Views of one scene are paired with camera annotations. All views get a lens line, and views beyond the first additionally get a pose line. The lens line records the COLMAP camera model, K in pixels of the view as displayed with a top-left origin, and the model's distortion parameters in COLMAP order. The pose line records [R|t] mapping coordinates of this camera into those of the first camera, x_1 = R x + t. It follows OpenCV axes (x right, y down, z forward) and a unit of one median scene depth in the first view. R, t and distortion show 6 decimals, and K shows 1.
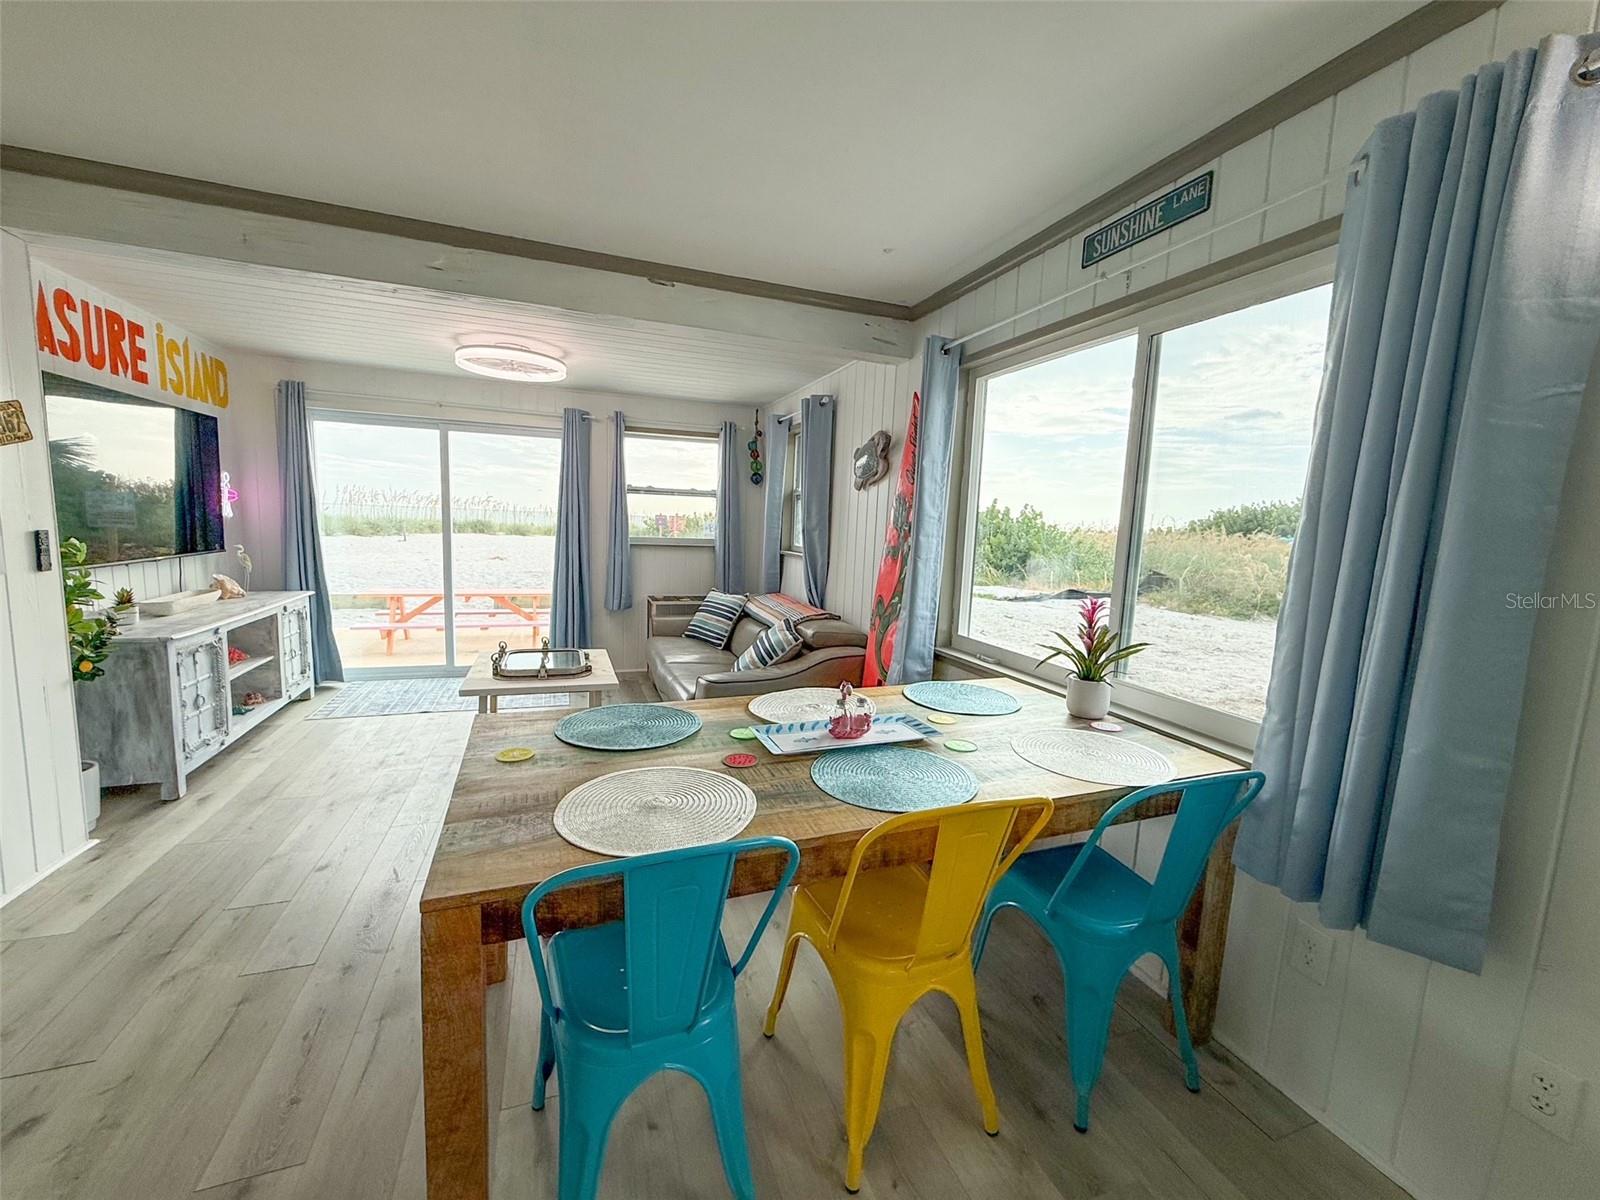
lens RADIAL K [[637.4, 0, 800.2], [0, 637.4, 604.7], [0, 0, 1]] dist [0.000421, 0.000450]
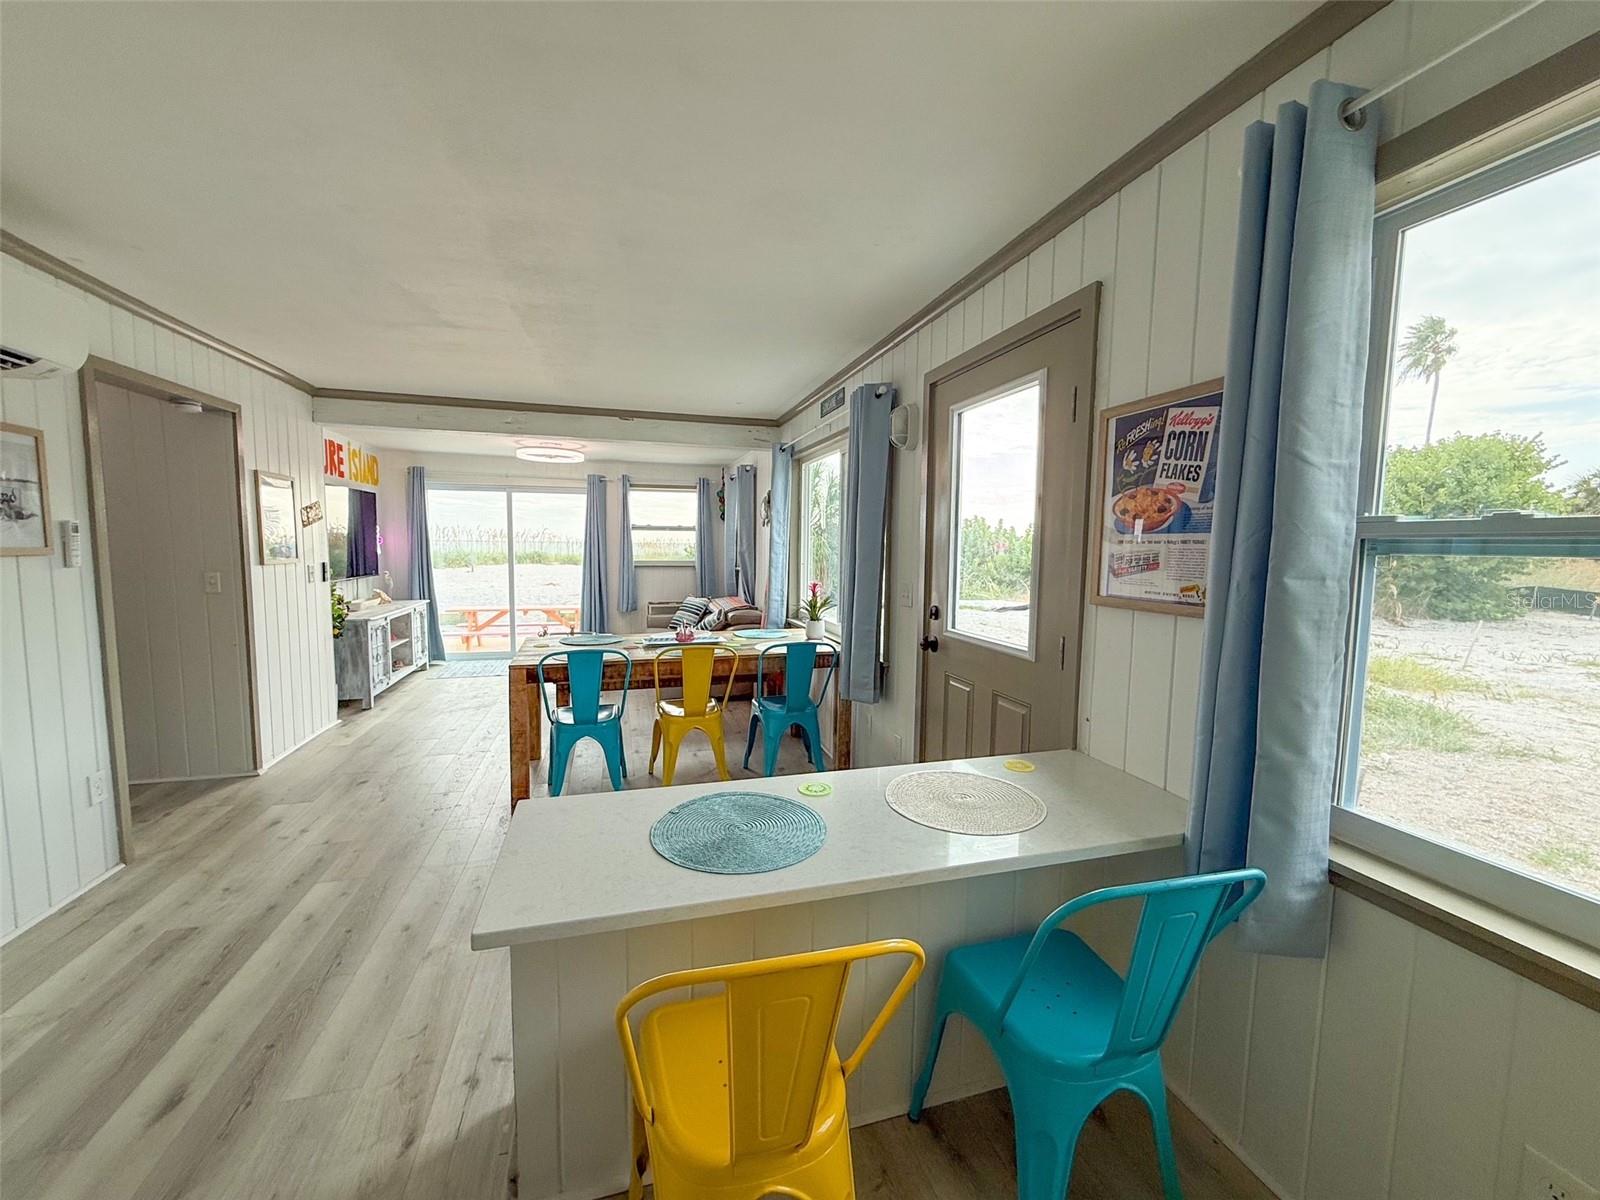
lens RADIAL K [[637.4, 0, 801.0], [0, 637.4, 605.3], [0, 0, 1]] dist [0.000421, 0.000450]
pose [[0.997075, -0.020508, -0.073632, 0.247121], [0.017849, 0.999171, -0.036591, 0.062547], [0.074322, 0.035170, 0.996614, -0.465207]]
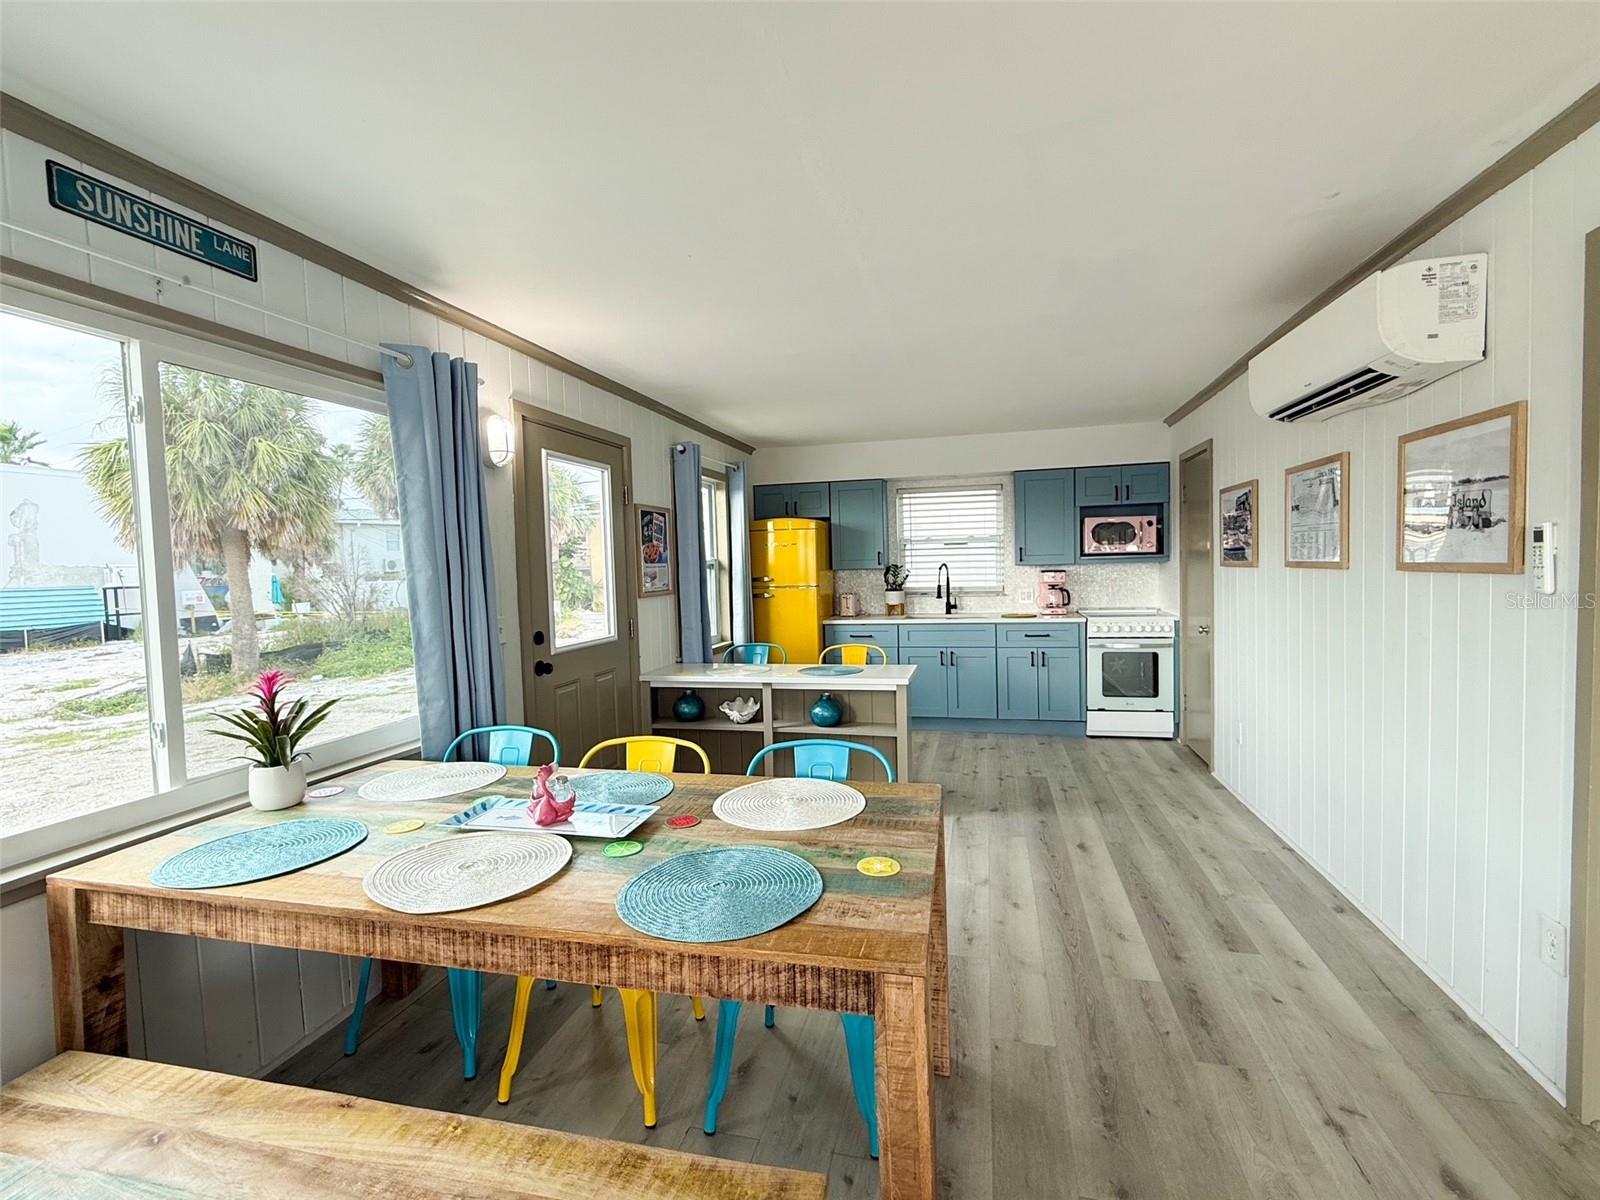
lens RADIAL K [[709.7, 0, 793.5], [0, 709.7, 610.8], [0, 0, 1]] dist [-0.004851, 0.000222]
pose [[-0.812389, -0.053911, 0.580618, -0.259371], [0.071769, 0.978902, 0.191310, -0.085667], [-0.578682, 0.197089, -0.791380, 0.510752]]
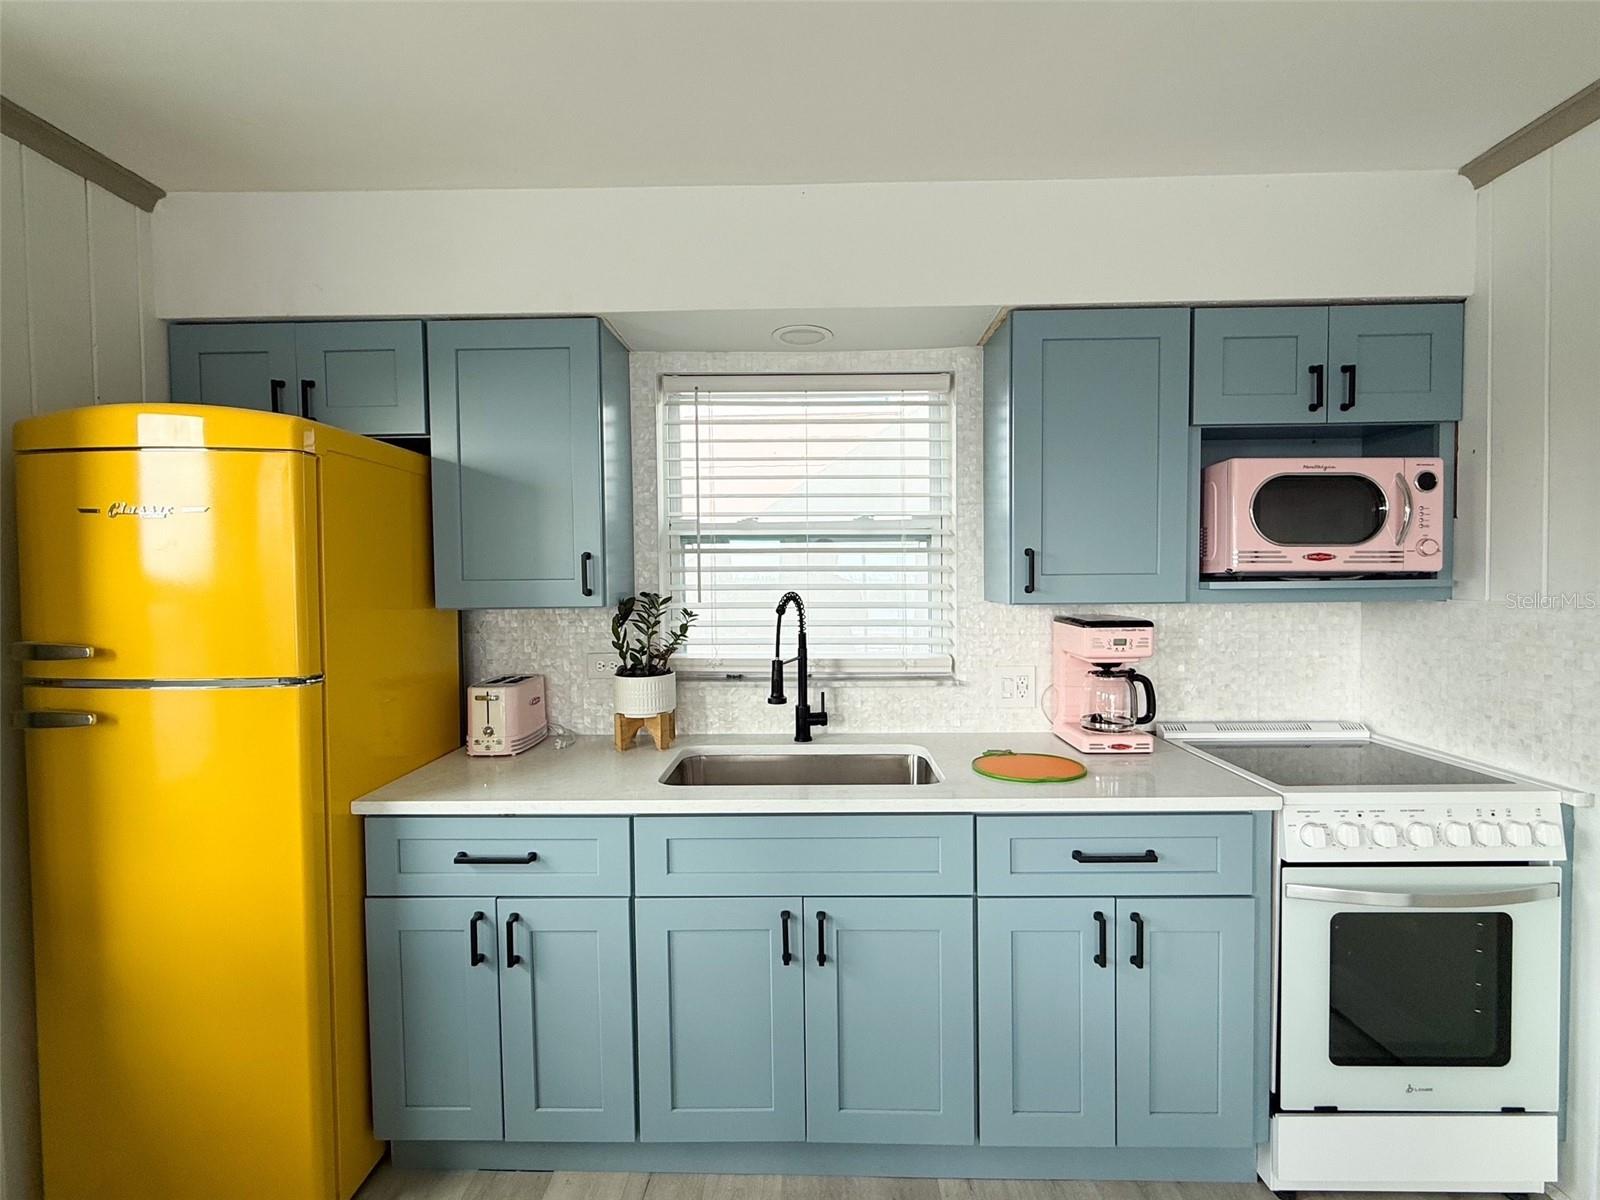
lens RADIAL K [[709.7, 0, 805.1], [0, 709.7, 605.4], [0, 0, 1]] dist [-0.004851, 0.000222]
pose [[-0.928351, -0.044374, 0.369046, 0.094873], [0.021833, 0.984624, 0.173315, 0.025992], [-0.371063, 0.168954, -0.913108, -0.271316]]
